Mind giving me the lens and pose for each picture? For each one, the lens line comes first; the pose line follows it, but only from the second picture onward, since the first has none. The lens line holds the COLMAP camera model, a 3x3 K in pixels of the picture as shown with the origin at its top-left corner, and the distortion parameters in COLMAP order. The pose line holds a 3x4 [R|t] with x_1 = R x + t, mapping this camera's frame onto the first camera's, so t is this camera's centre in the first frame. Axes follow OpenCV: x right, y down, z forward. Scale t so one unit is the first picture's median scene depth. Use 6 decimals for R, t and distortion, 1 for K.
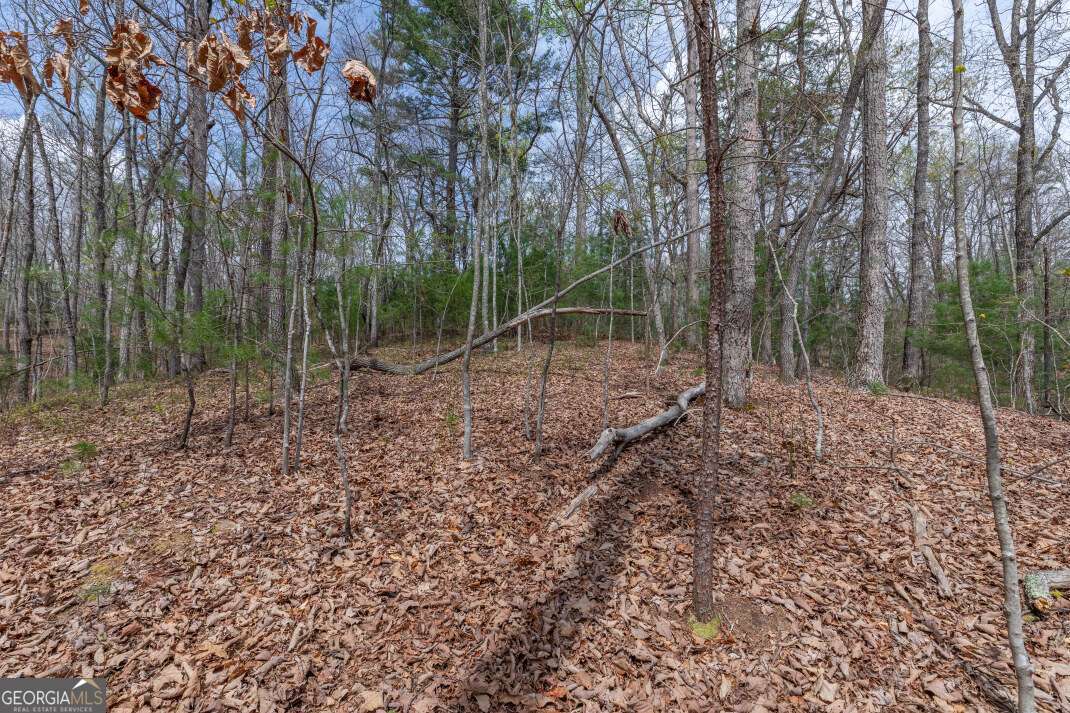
lens RADIAL K [[474.2, 0, 531.6], [0, 474.2, 351.9], [0, 0, 1]] dist [0.002873, -0.000688]
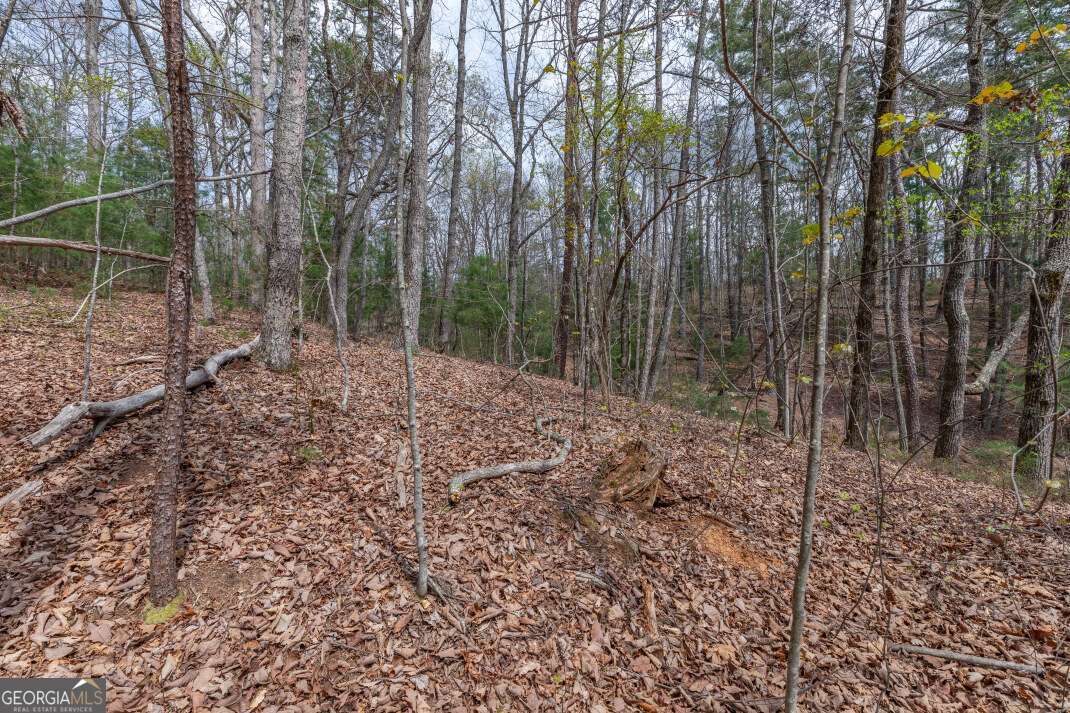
lens RADIAL K [[474.2, 0, 531.7], [0, 474.2, 353.7], [0, 0, 1]] dist [0.002873, -0.000688]
pose [[0.673393, -0.011874, 0.739190, 0.117499], [-0.045844, 0.997276, 0.057784, 0.008981], [-0.737862, -0.072798, 0.671014, -0.052011]]
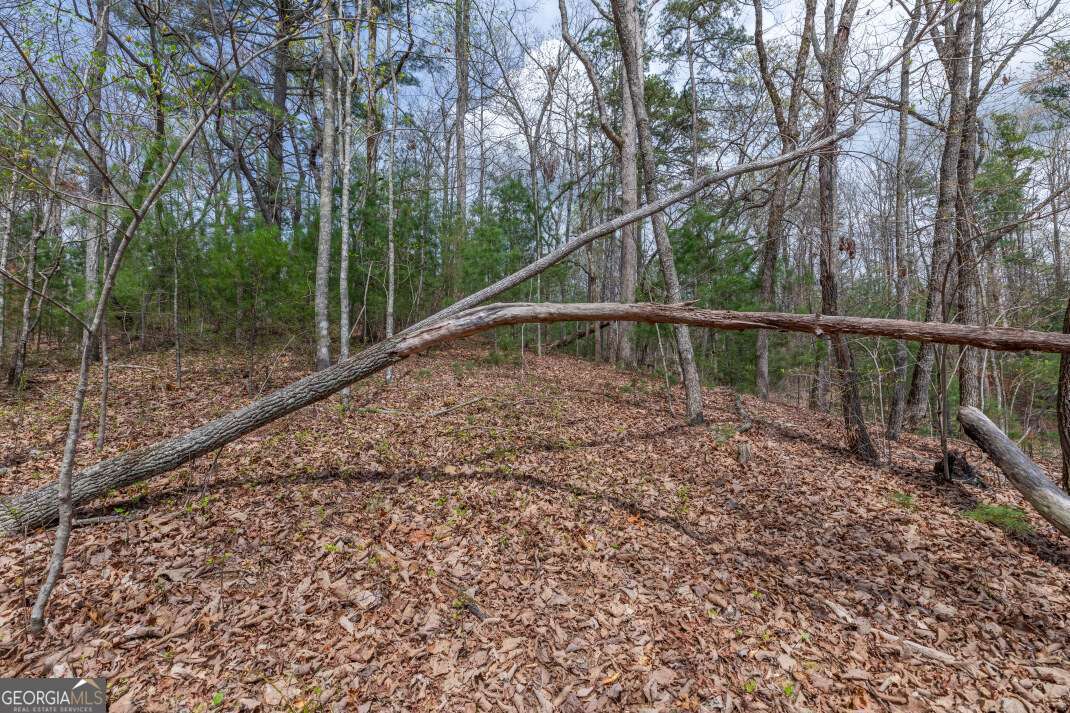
lens RADIAL K [[474.2, 0, 533.0], [0, 474.2, 362.7], [0, 0, 1]] dist [0.002873, -0.000688]
pose [[0.951512, 0.010133, 0.307443, -0.156547], [-0.017869, 0.999590, 0.022359, -0.143029], [-0.307091, -0.026768, 0.951304, 1.726239]]
